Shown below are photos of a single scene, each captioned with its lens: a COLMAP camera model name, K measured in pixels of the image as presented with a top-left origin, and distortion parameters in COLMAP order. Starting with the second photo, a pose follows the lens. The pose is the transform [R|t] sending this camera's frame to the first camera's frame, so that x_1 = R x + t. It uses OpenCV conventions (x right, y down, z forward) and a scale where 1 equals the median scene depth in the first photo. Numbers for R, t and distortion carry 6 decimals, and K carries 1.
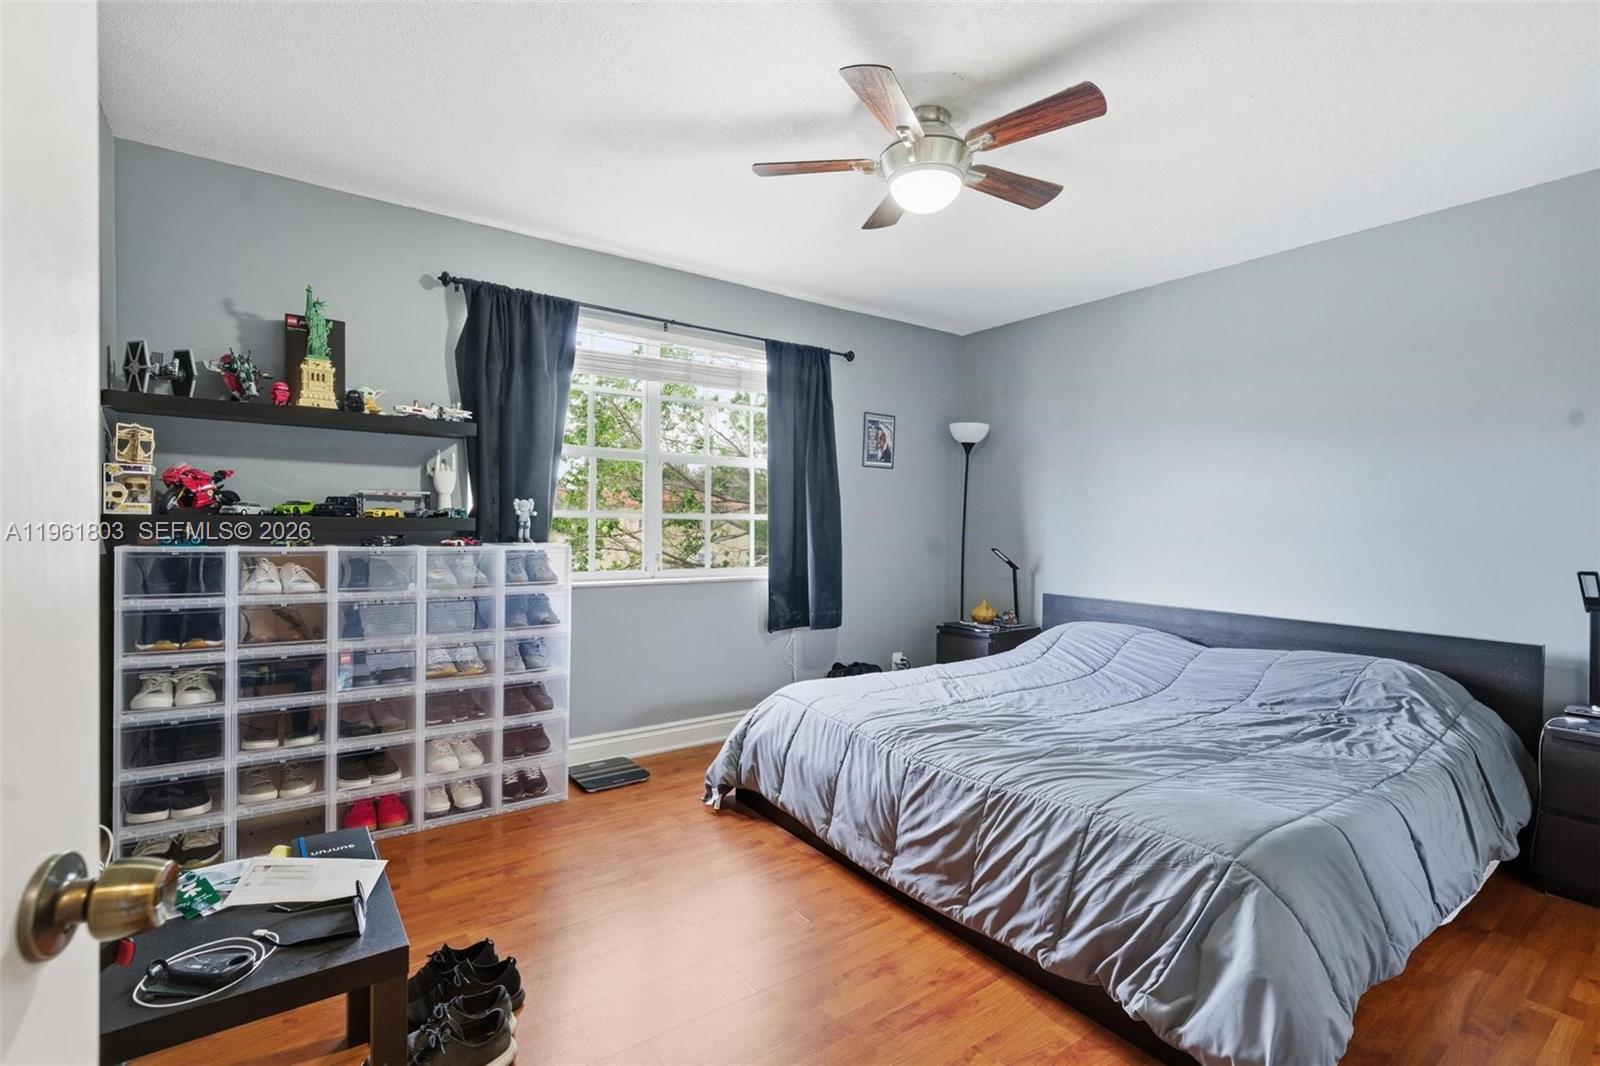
lens RADIAL K [[737.3, 0, 803.5], [0, 737.3, 528.3], [0, 0, 1]] dist [-0.000612, 0.000622]
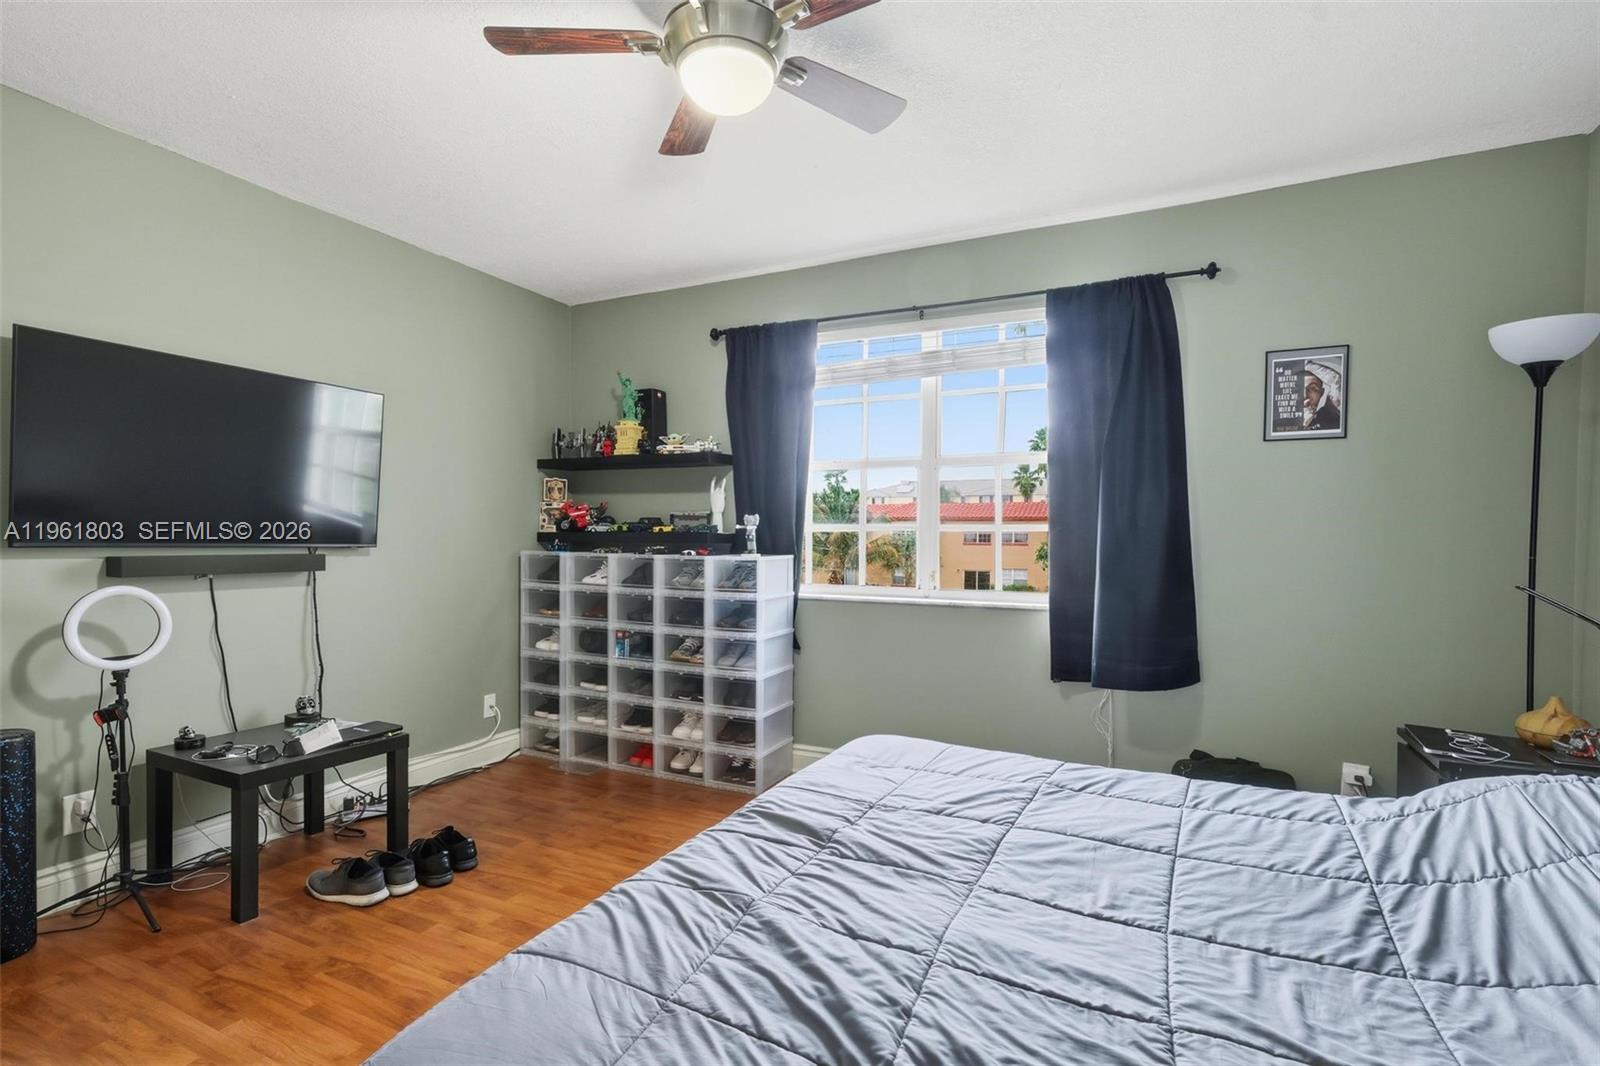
lens RADIAL K [[757.4, 0, 803.5], [0, 757.4, 552.6], [0, 0, 1]] dist [-0.023595, 0.000100]
pose [[0.456943, 0.007572, -0.889464, 0.676199], [-0.007767, 0.999960, 0.004523, 0.011822], [0.889462, 0.004842, 0.456983, 0.561030]]
